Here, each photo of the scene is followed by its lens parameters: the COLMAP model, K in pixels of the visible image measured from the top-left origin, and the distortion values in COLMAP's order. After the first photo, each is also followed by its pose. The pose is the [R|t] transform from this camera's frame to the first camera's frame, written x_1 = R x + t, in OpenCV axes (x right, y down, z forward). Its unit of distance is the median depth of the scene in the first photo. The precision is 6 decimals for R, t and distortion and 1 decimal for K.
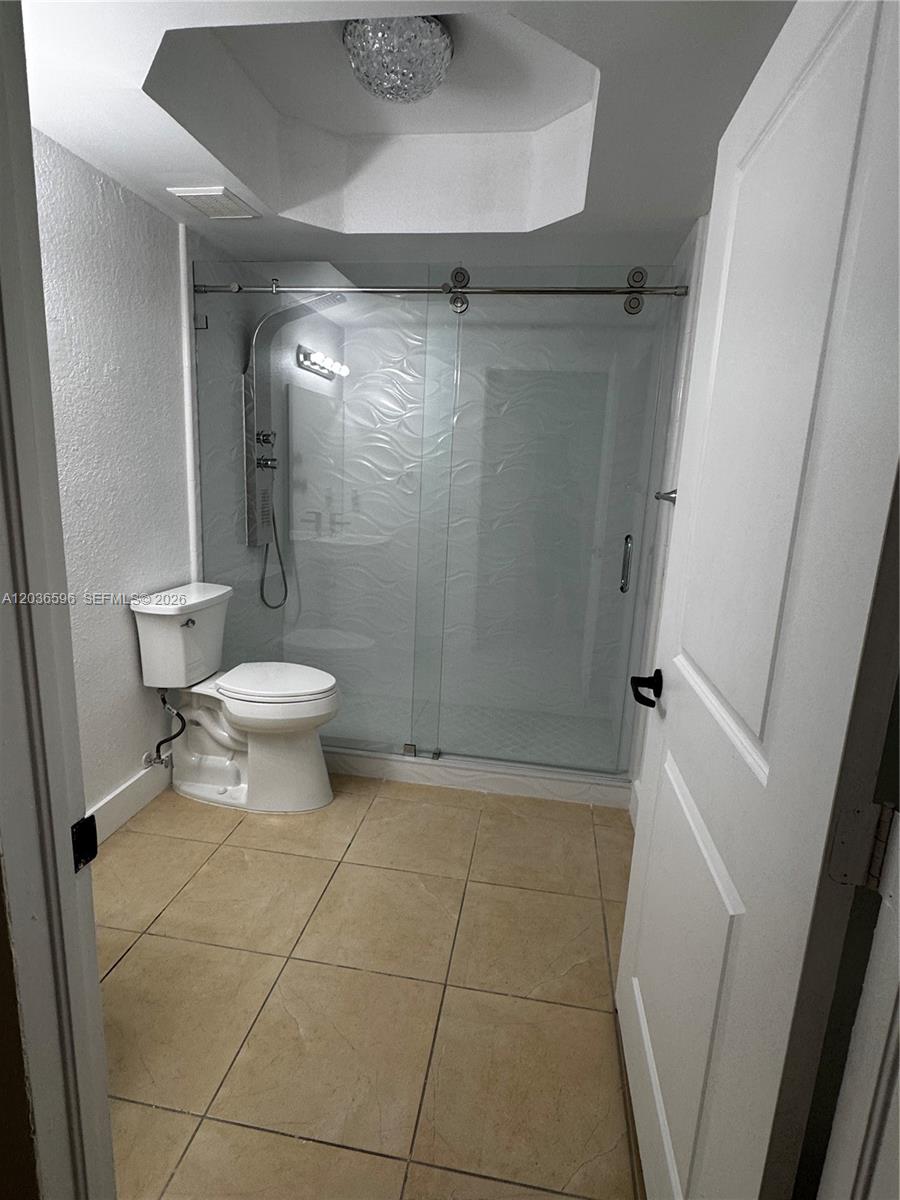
lens RADIAL K [[621.2, 0, 447.9], [0, 621.2, 602.1], [0, 0, 1]] dist [-0.009878, 0.000139]
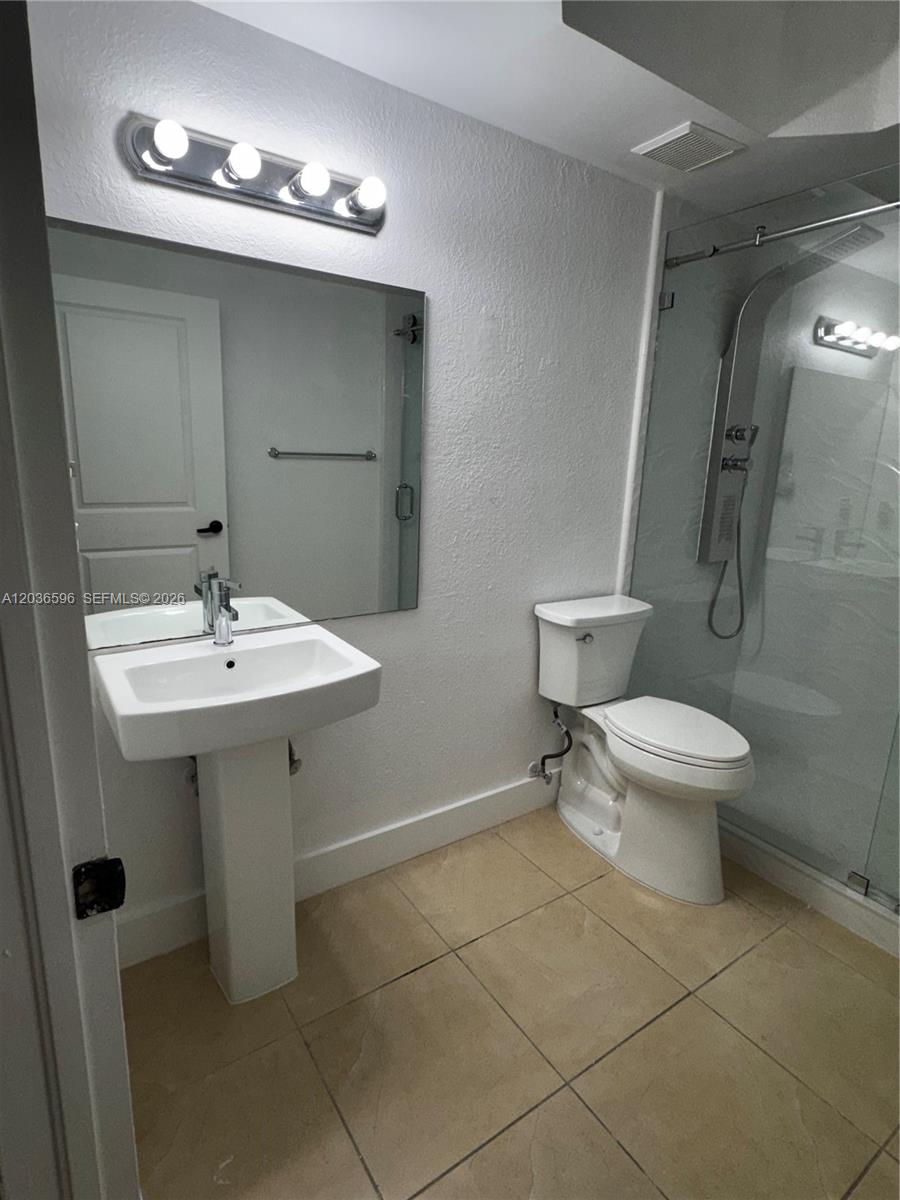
lens RADIAL K [[621.2, 0, 447.9], [0, 621.2, 602.1], [0, 0, 1]] dist [-0.009878, 0.000139]
pose [[0.683261, 0.145687, -0.715492, 0.076731], [-0.157191, 0.986265, 0.050712, -0.029929], [0.713053, 0.077820, 0.696778, 0.207040]]
